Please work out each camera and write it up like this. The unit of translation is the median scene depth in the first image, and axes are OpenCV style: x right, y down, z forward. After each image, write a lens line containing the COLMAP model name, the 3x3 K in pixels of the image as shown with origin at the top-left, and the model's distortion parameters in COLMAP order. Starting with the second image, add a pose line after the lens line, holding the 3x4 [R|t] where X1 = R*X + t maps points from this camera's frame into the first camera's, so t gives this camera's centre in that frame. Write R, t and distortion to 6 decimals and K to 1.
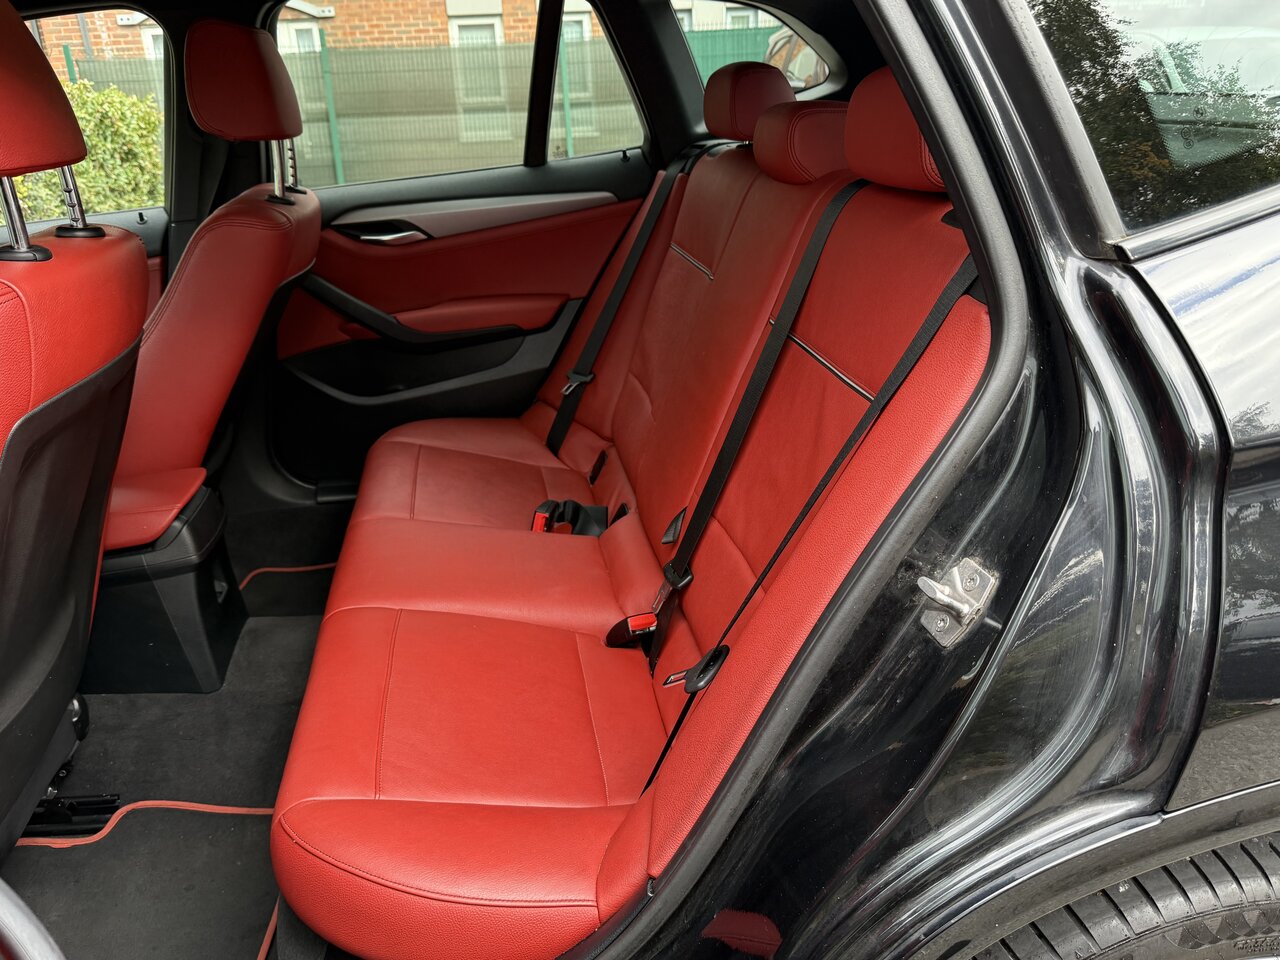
lens RADIAL K [[946.7, 0, 640.0], [0, 946.7, 480.0], [0, 0, 1]] dist [0.118014, -0.203997]
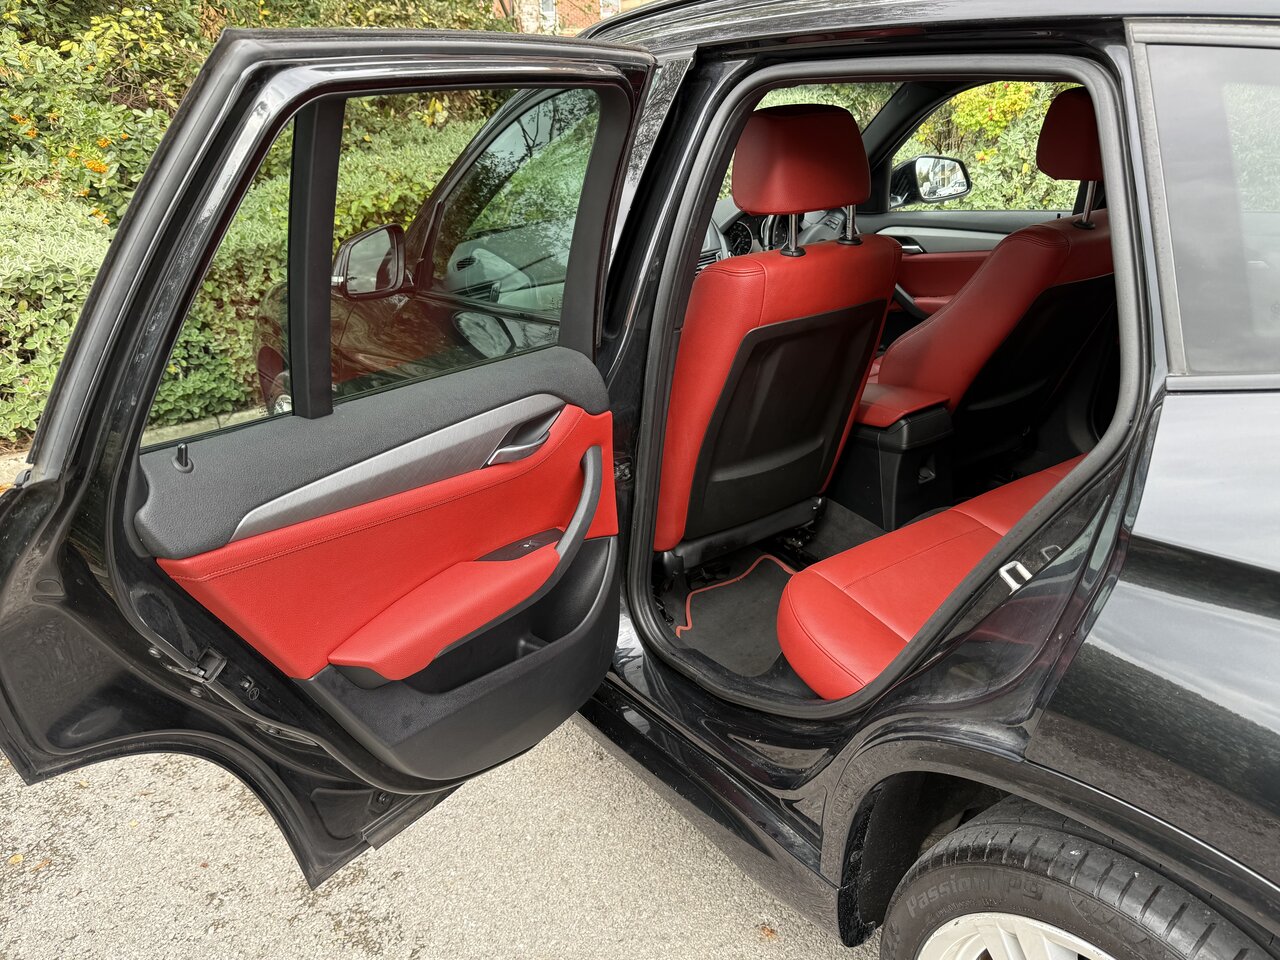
lens RADIAL K [[946.7, 0, 640.0], [0, 946.7, 480.0], [0, 0, 1]] dist [0.118014, -0.203997]
pose [[0.428111, 0.356785, -0.830317, 0.533870], [-0.309719, 0.921053, 0.236083, -0.081782], [0.848997, 0.156095, 0.504816, -0.116769]]
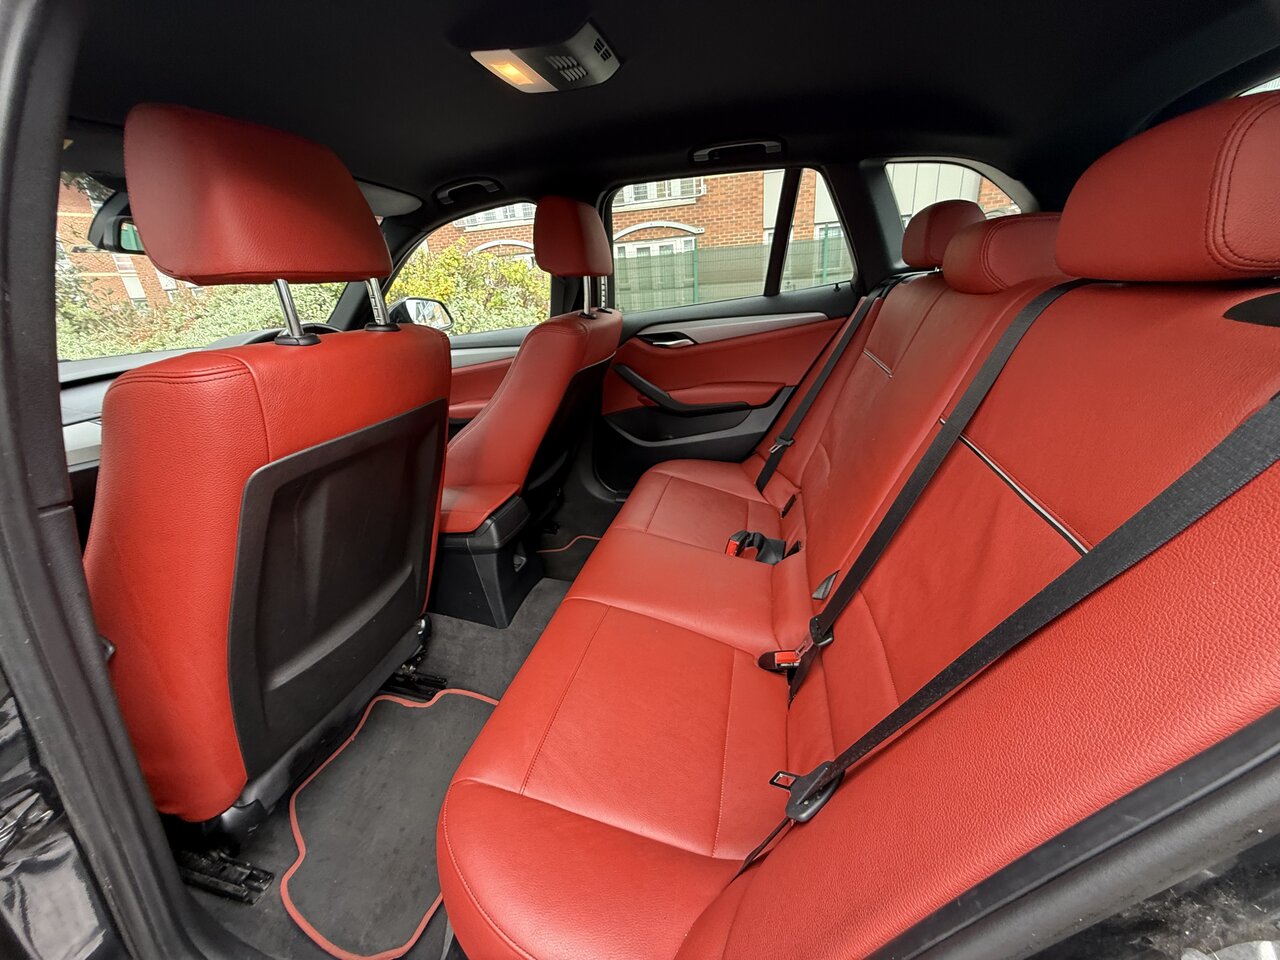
lens RADIAL K [[507.2, 0, 640.0], [0, 507.2, 480.0], [0, 0, 1]] dist [0.009718, -0.007095]
pose [[0.920954, 0.117366, -0.371576, 0.034327], [-0.115295, 0.992940, 0.027871, -0.057798], [0.372224, 0.017173, 0.927984, 0.258268]]
